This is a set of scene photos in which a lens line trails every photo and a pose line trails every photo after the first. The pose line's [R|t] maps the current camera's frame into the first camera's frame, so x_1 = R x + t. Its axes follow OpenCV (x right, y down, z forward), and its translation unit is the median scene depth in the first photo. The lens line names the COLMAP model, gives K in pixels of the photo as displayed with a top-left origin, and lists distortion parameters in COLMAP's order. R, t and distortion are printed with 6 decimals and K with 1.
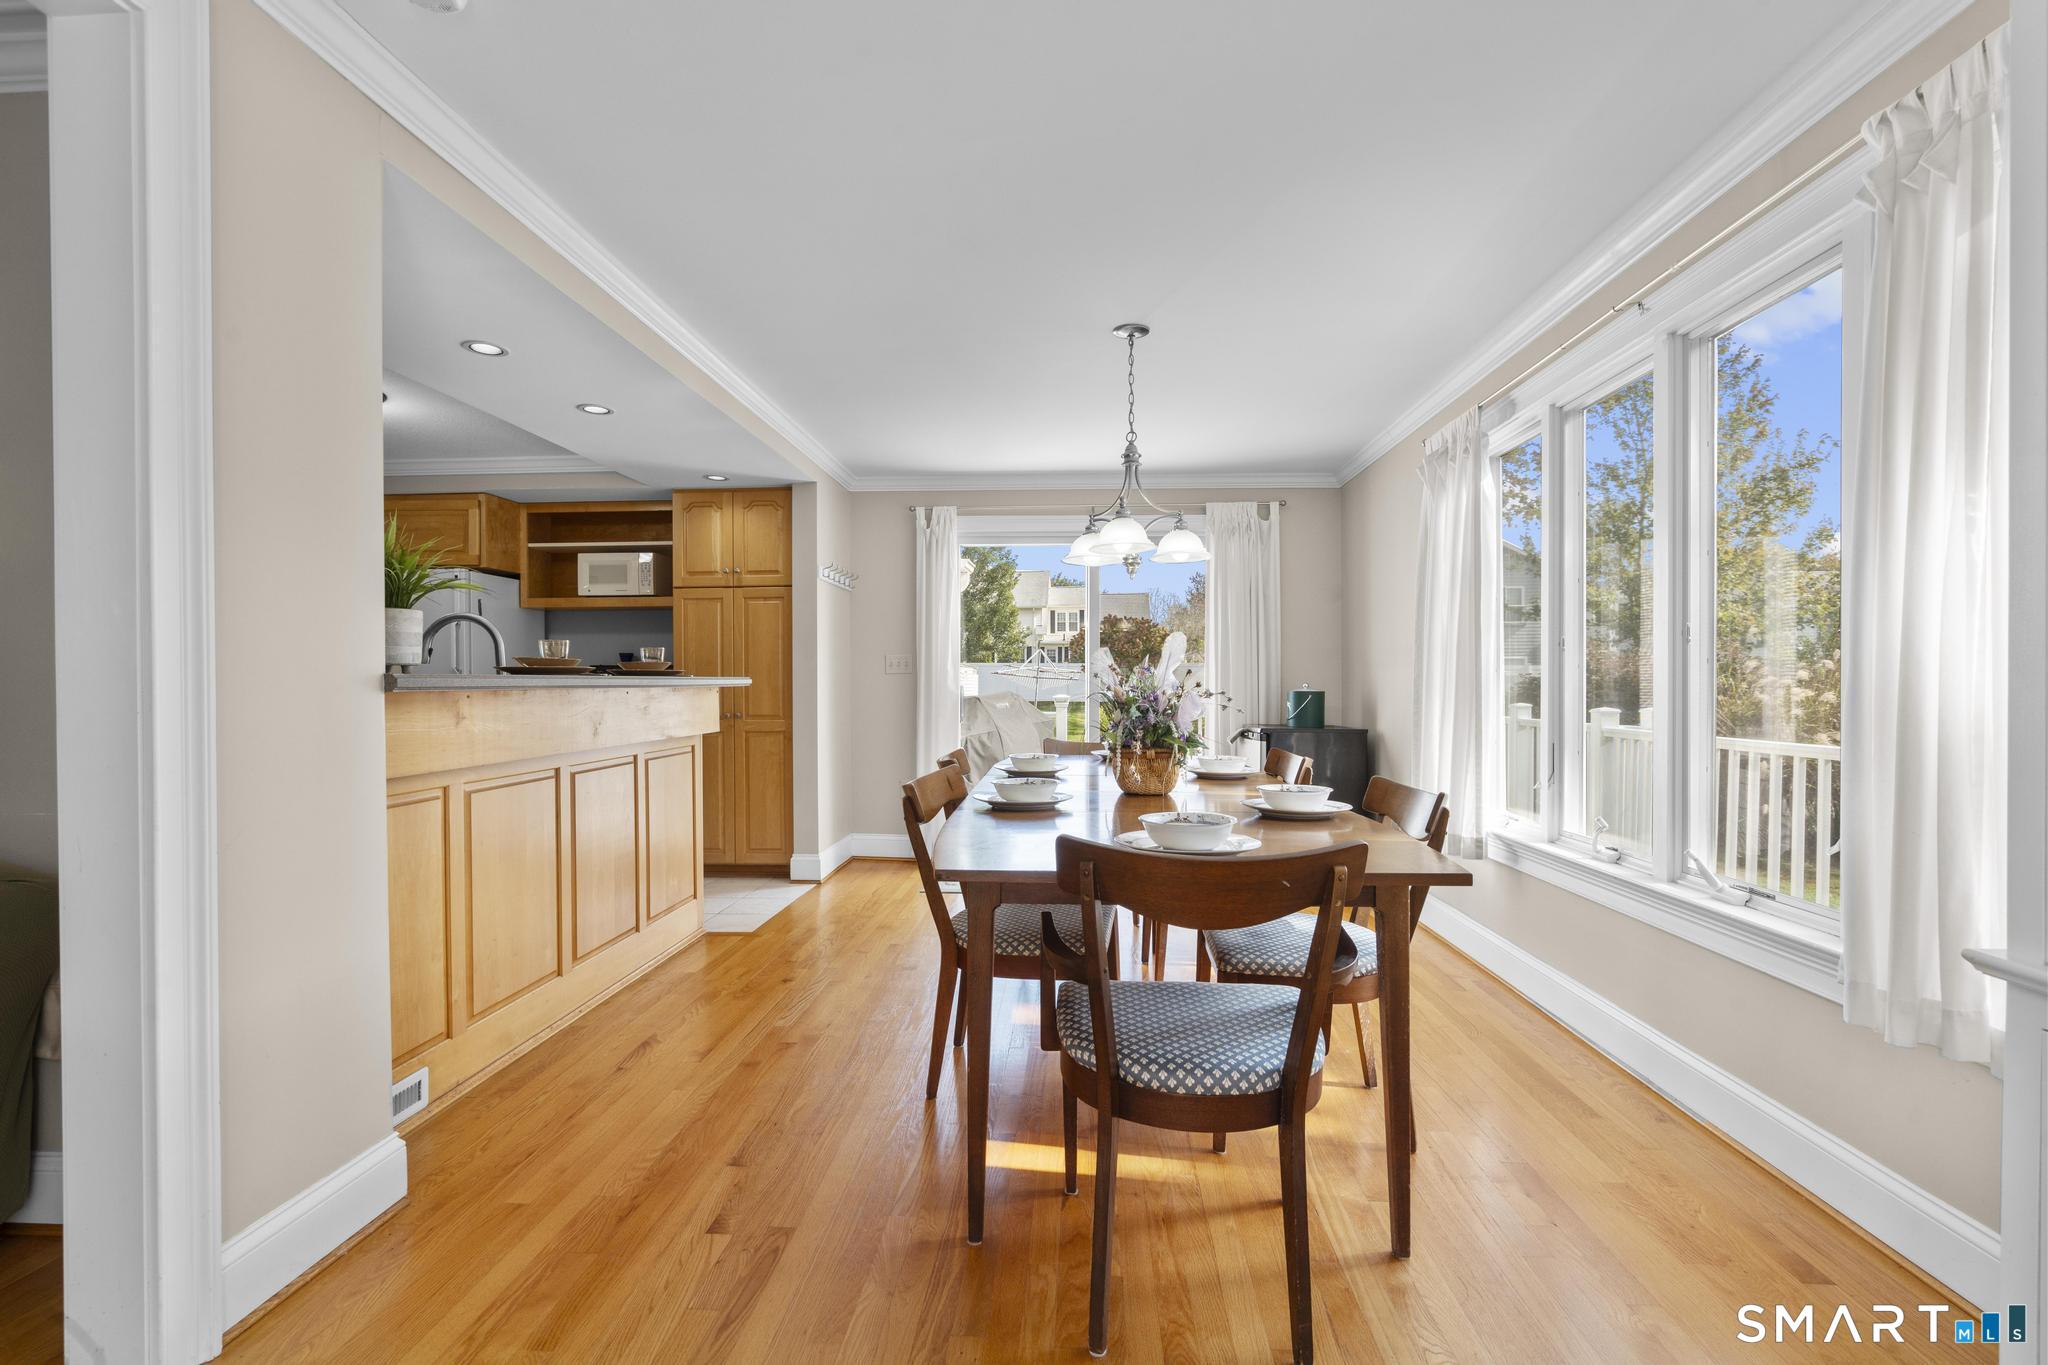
lens RADIAL K [[914.5, 0, 1025.0], [0, 914.5, 686.5], [0, 0, 1]] dist [-0.007485, 0.002129]
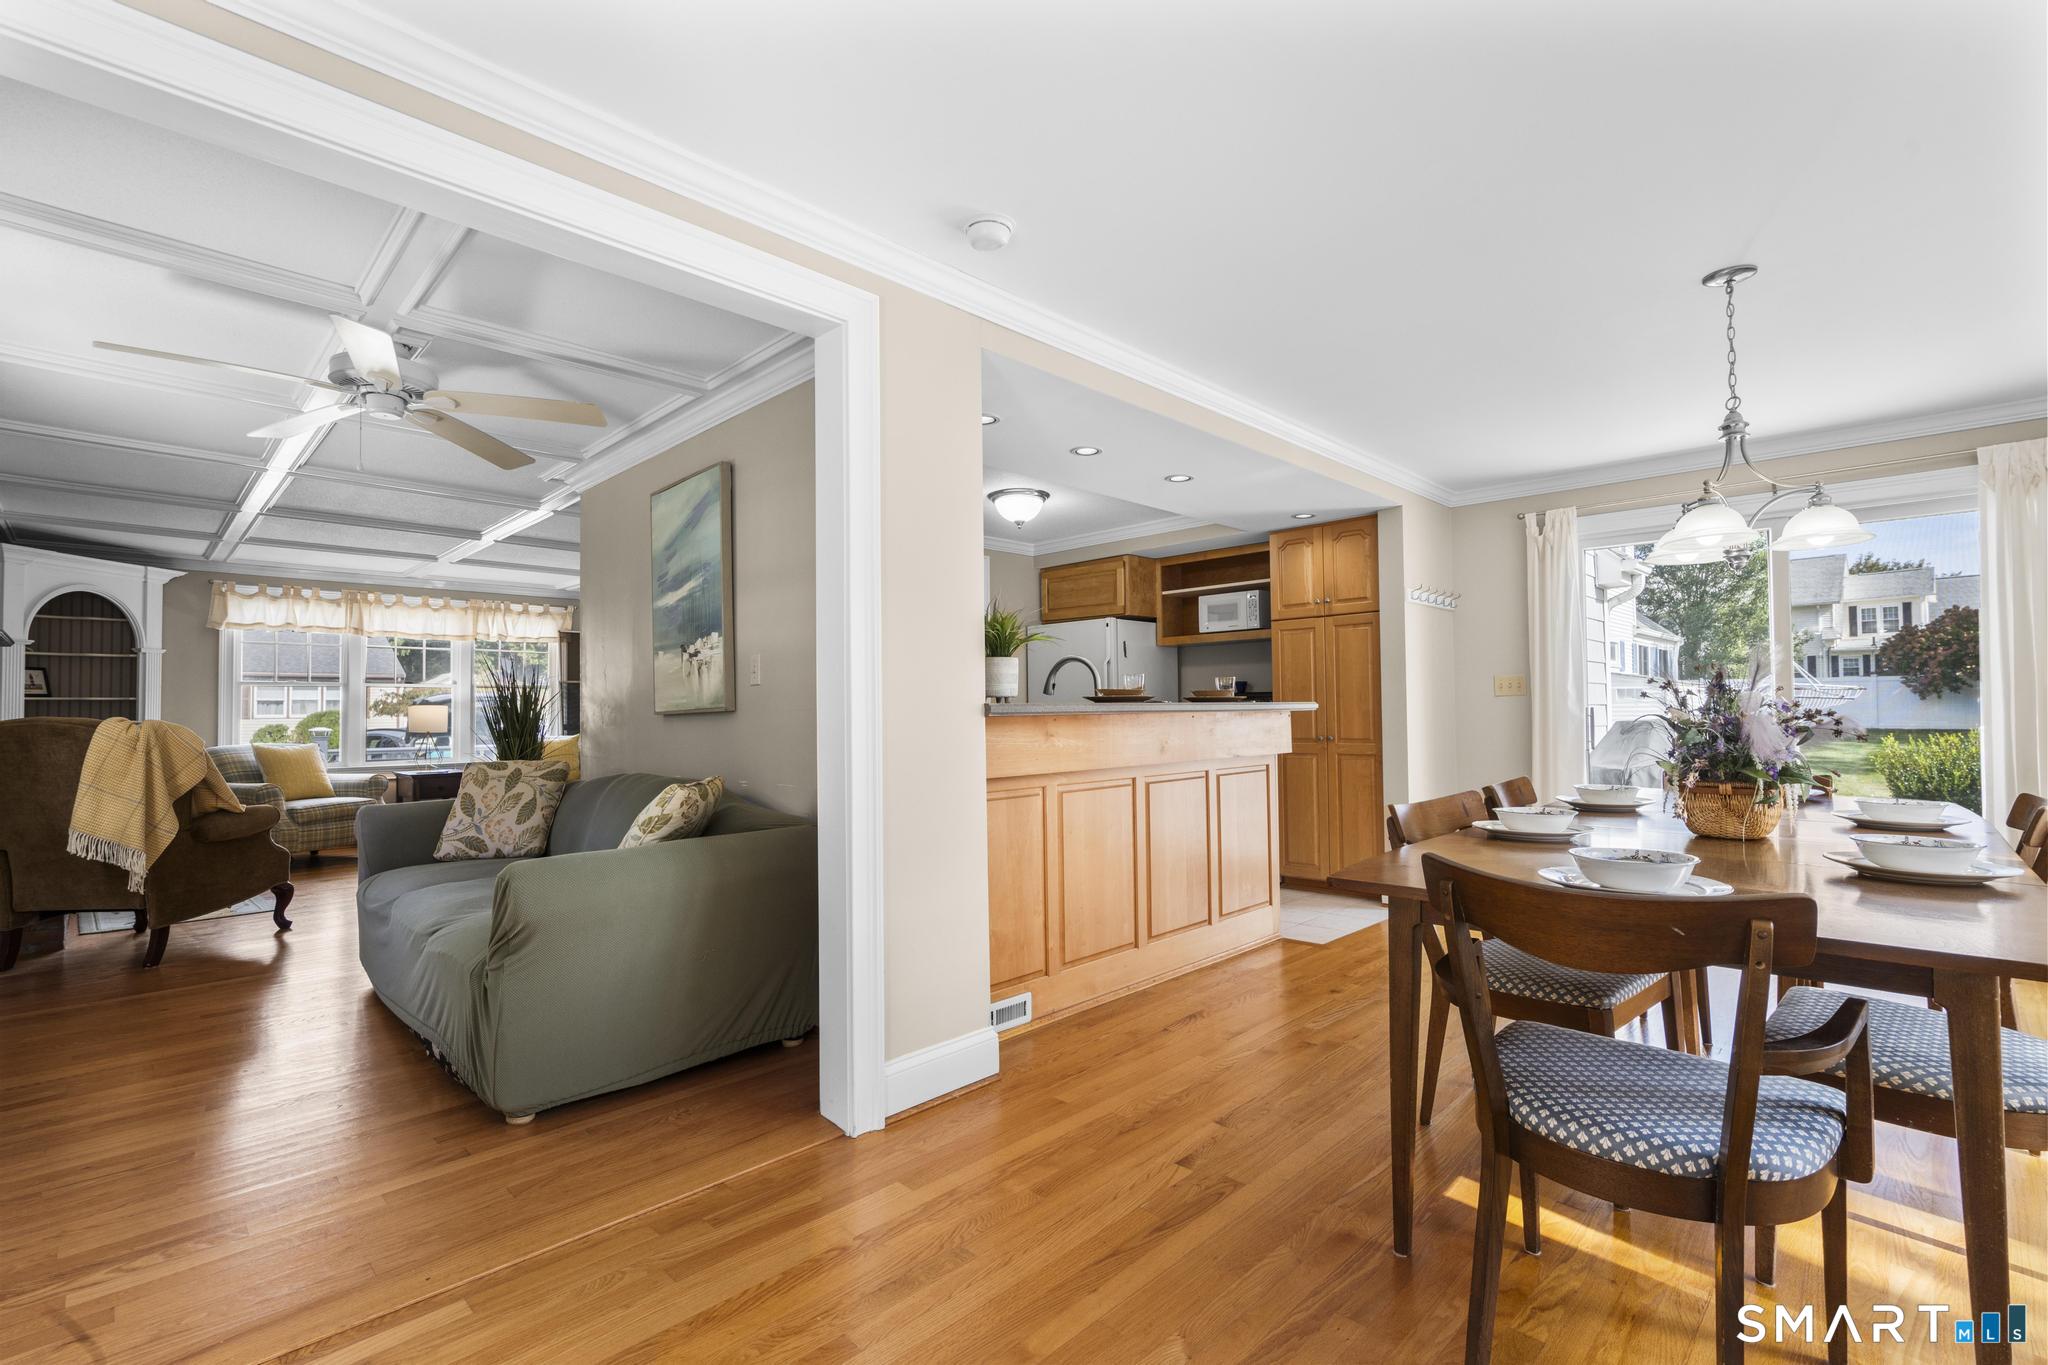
lens RADIAL K [[914.5, 0, 1023.1], [0, 914.5, 688.4], [0, 0, 1]] dist [-0.007485, 0.002129]
pose [[0.755682, -0.022767, -0.654543, 0.197984], [0.006207, 0.999600, -0.027602, 0.001745], [0.654910, 0.016795, 0.755520, -0.036780]]
